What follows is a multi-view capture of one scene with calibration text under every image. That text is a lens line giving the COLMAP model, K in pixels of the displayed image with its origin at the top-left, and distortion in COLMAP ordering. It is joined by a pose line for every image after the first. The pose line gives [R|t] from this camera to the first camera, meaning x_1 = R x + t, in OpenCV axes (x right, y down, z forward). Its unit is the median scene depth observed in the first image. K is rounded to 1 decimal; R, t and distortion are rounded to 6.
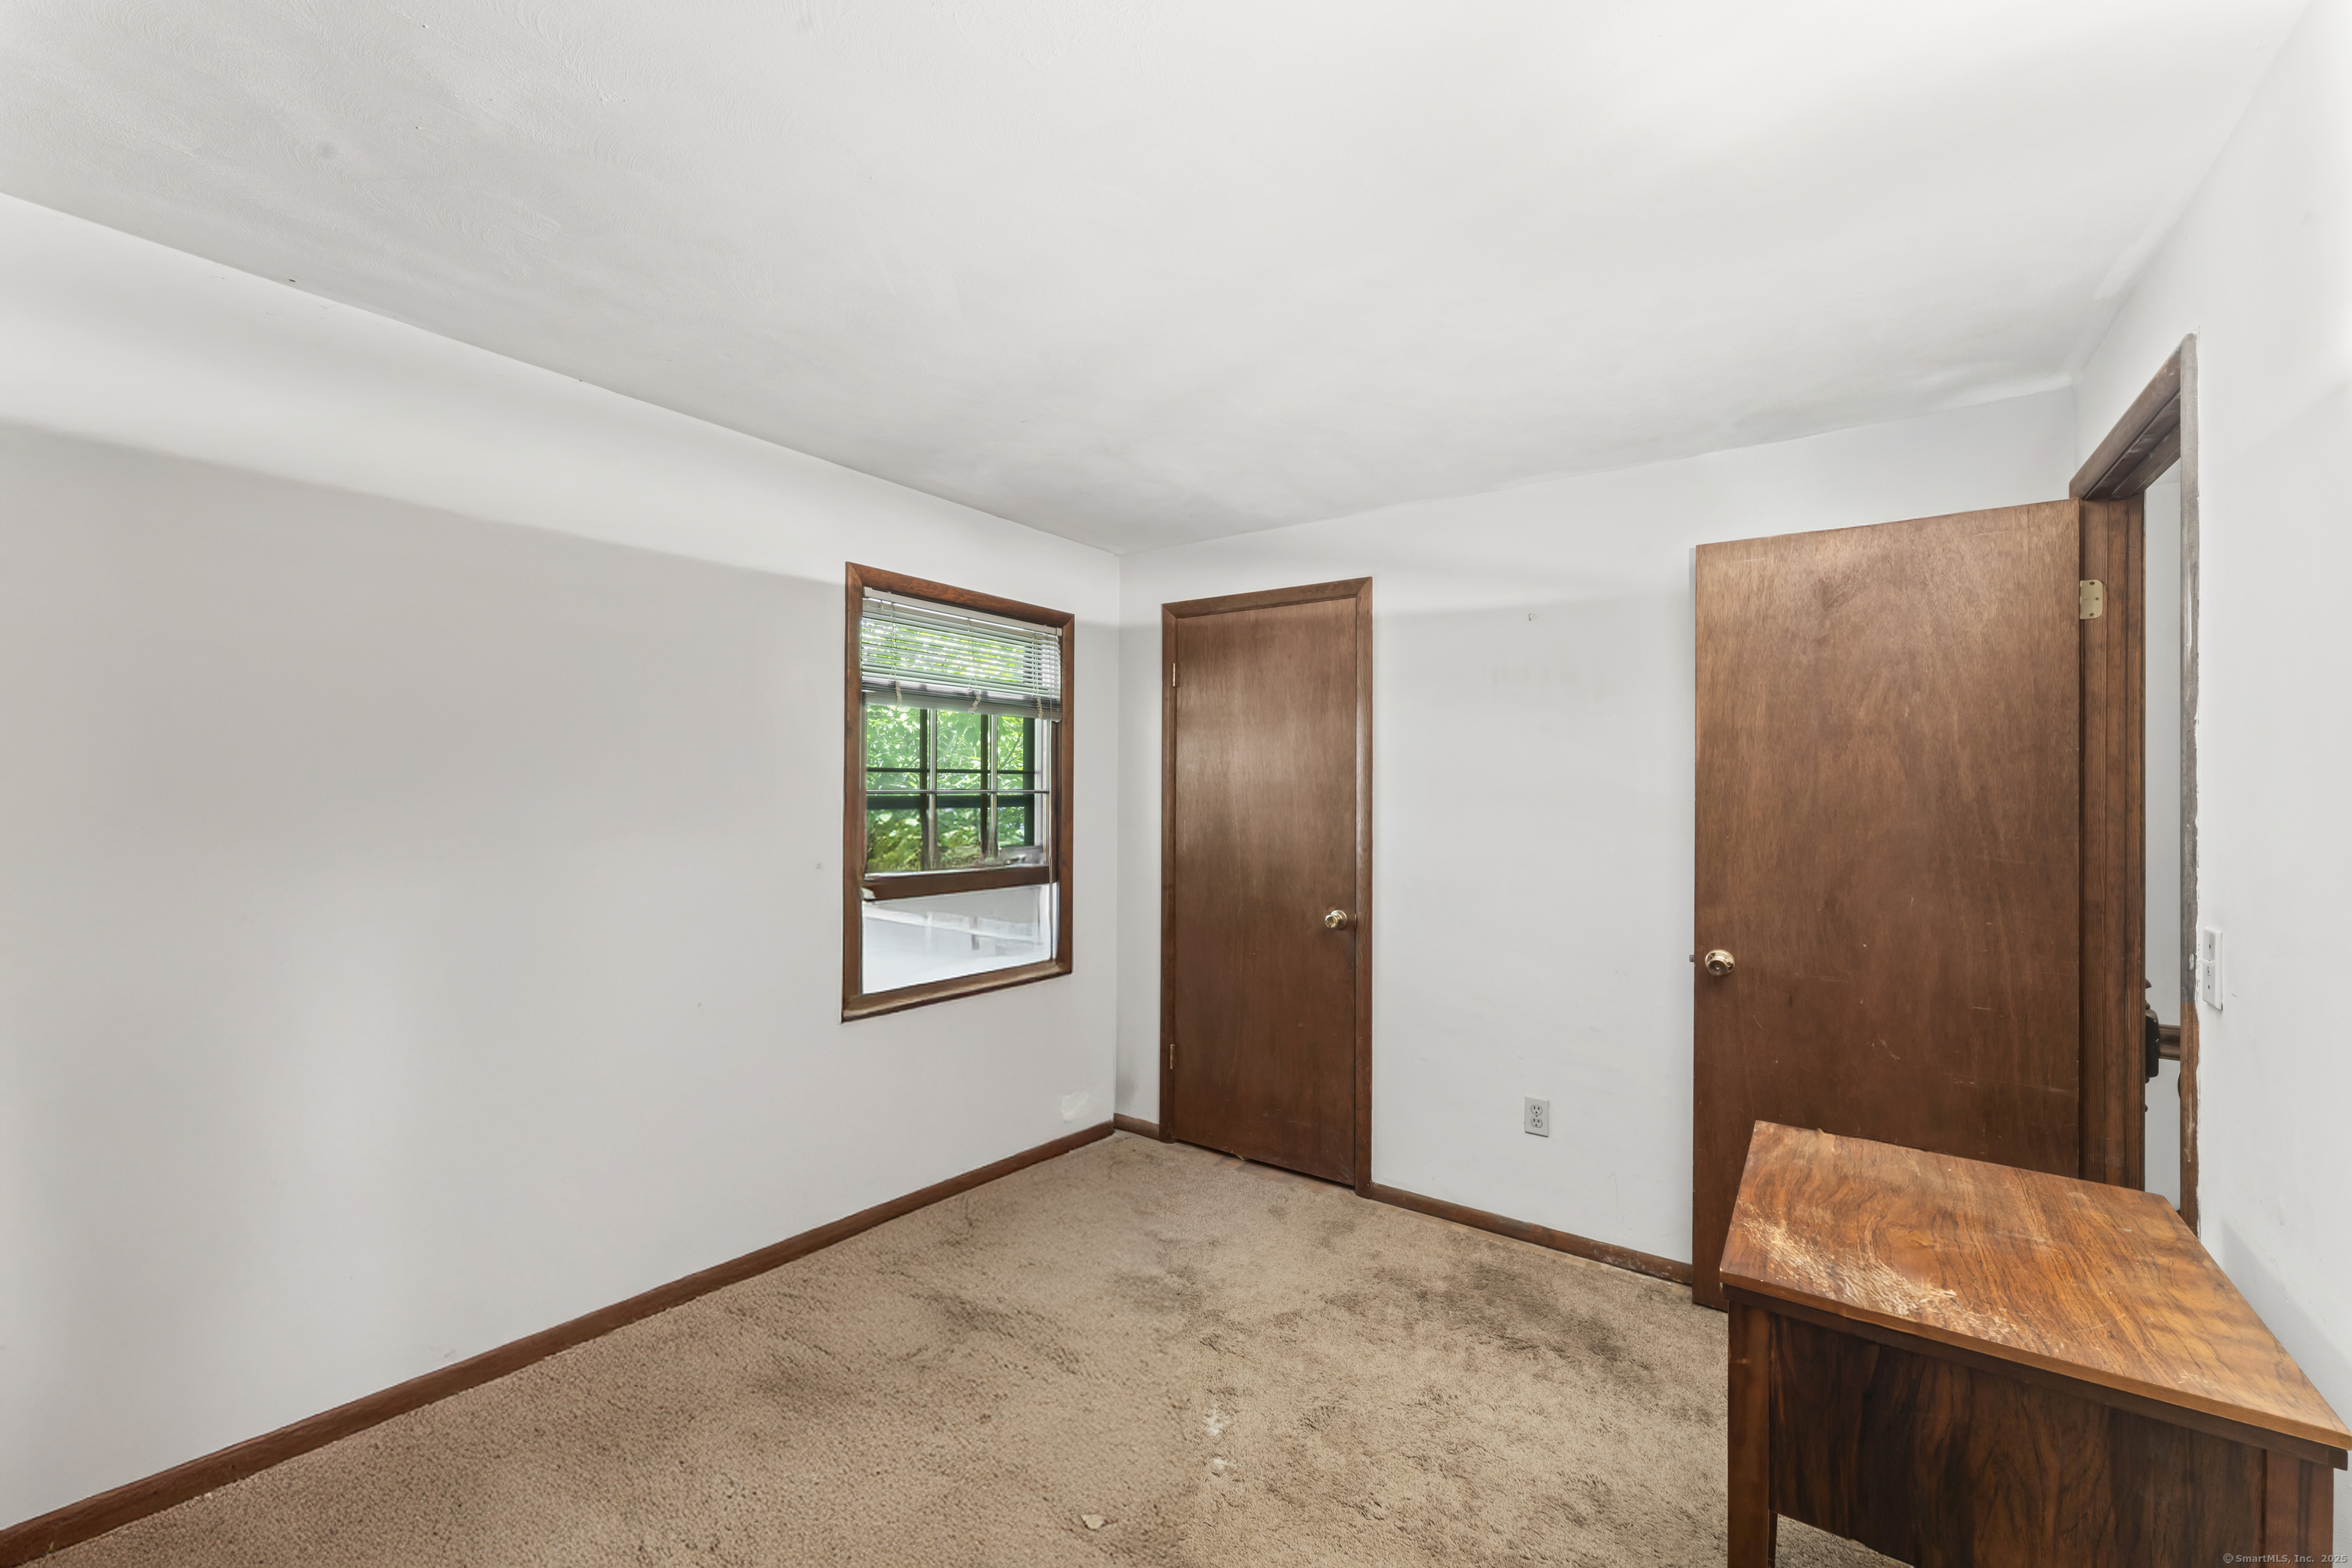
lens RADIAL K [[945.4, 0, 1171.7], [0, 945.4, 790.8], [0, 0, 1]] dist [-0.001217, -0.000184]
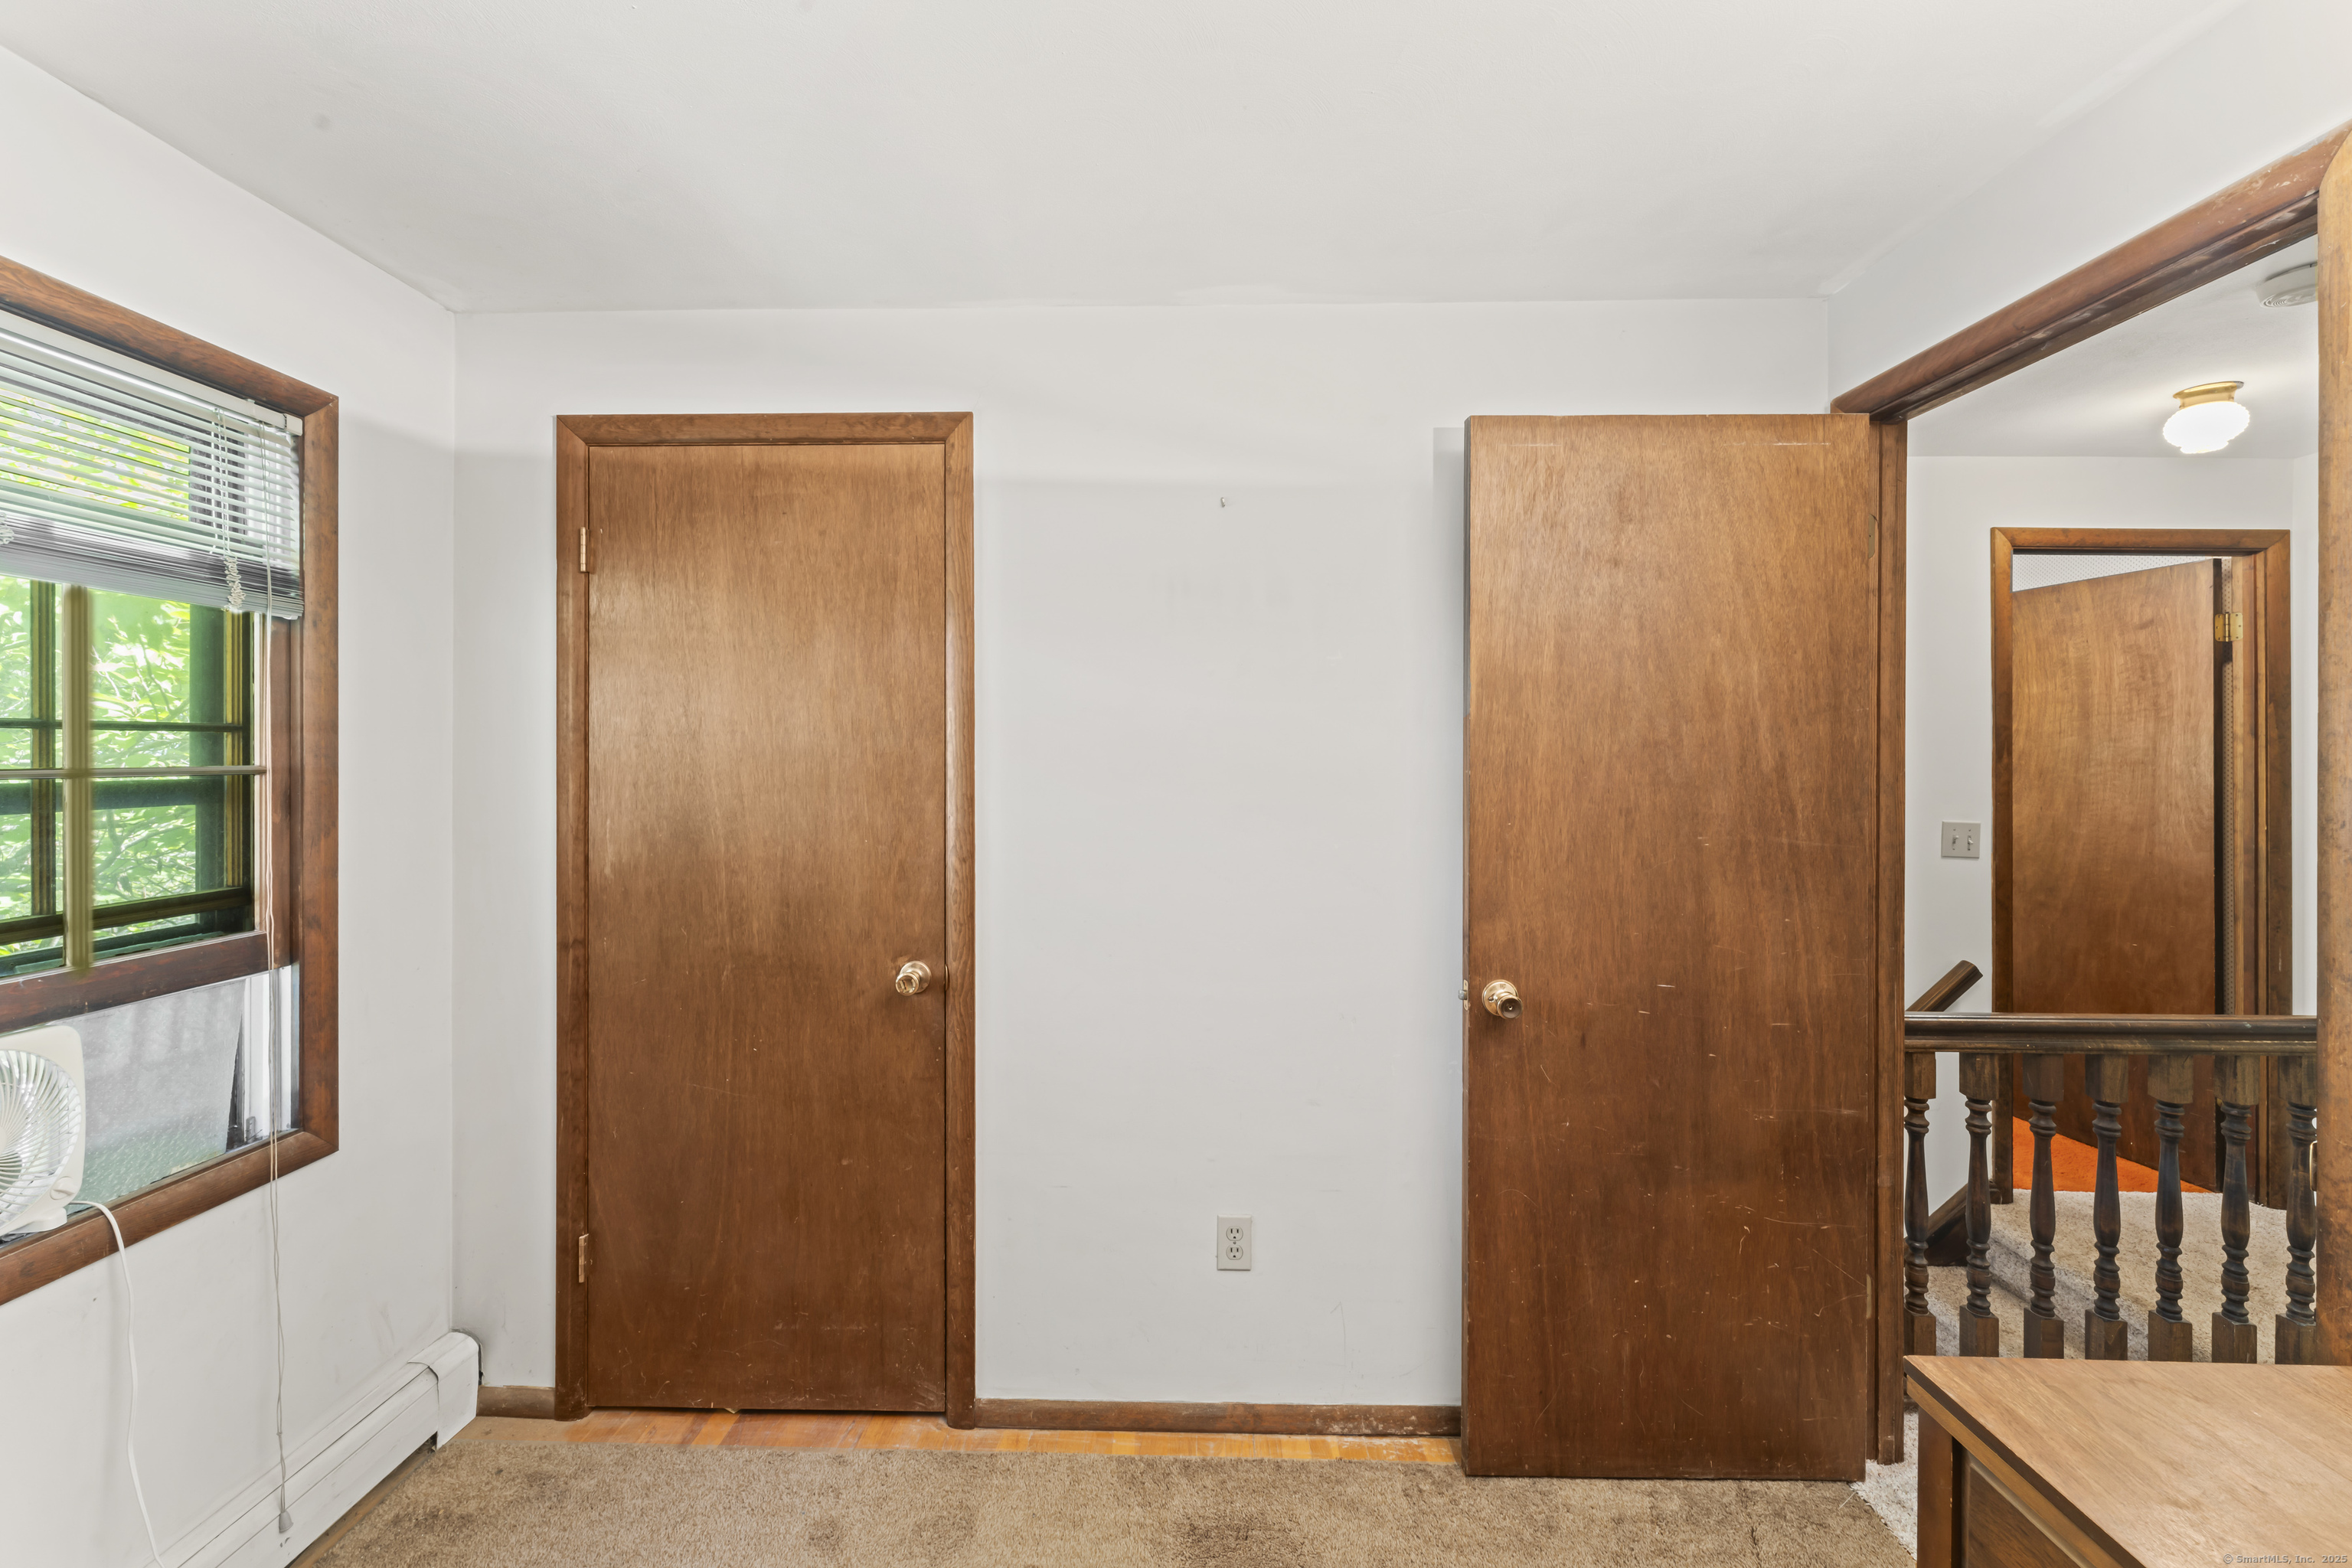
lens RADIAL K [[945.4, 0, 1165.5], [0, 945.4, 756.2], [0, 0, 1]] dist [-0.001217, -0.000184]
pose [[0.829262, -0.005134, 0.558836, -0.027097], [0.005948, 0.999982, 0.000361, -0.003672], [-0.558828, 0.003025, 0.829278, 0.419342]]
